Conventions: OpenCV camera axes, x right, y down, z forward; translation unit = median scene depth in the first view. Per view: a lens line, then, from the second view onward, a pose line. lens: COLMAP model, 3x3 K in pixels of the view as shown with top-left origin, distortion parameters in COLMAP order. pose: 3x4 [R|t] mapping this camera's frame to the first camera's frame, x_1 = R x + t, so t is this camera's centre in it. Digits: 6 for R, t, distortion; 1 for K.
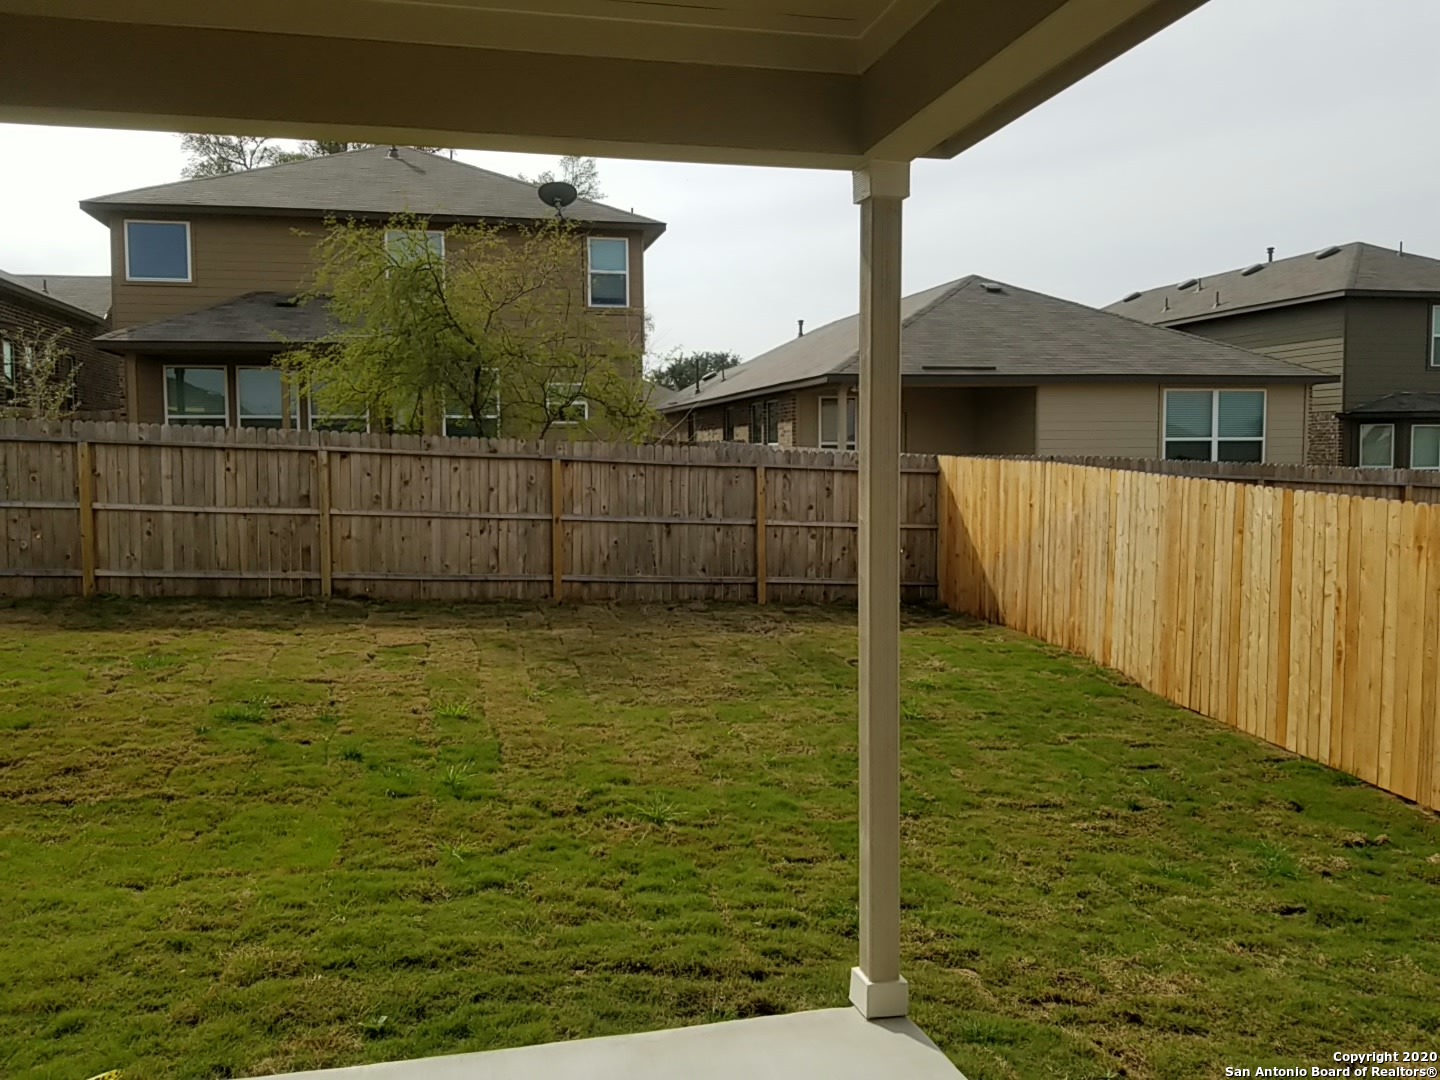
lens RADIAL K [[1128.0, 0, 721.2], [0, 1128.0, 538.3], [0, 0, 1]] dist [0.032890, -0.081844]
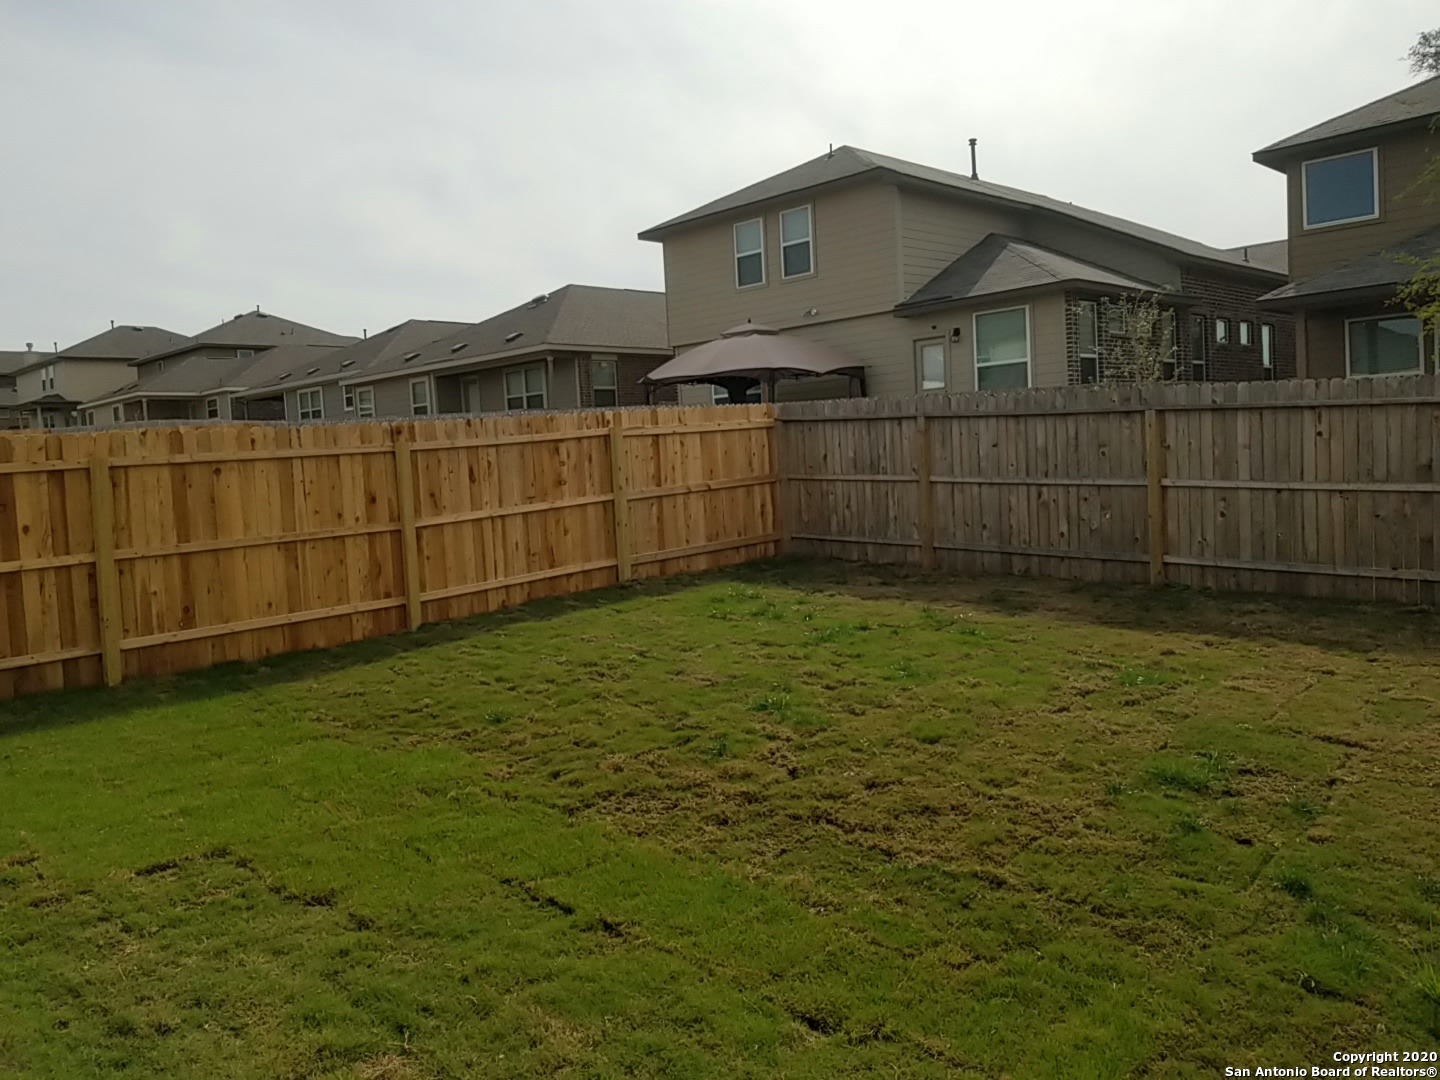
lens RADIAL K [[1128.0, 0, 721.4], [0, 1128.0, 540.5], [0, 0, 1]] dist [0.032890, -0.081844]
pose [[0.516493, 0.034861, -0.855581, 0.019557], [-0.014254, 0.999383, 0.032115, -0.006948], [0.856173, -0.004391, 0.516671, 0.251539]]
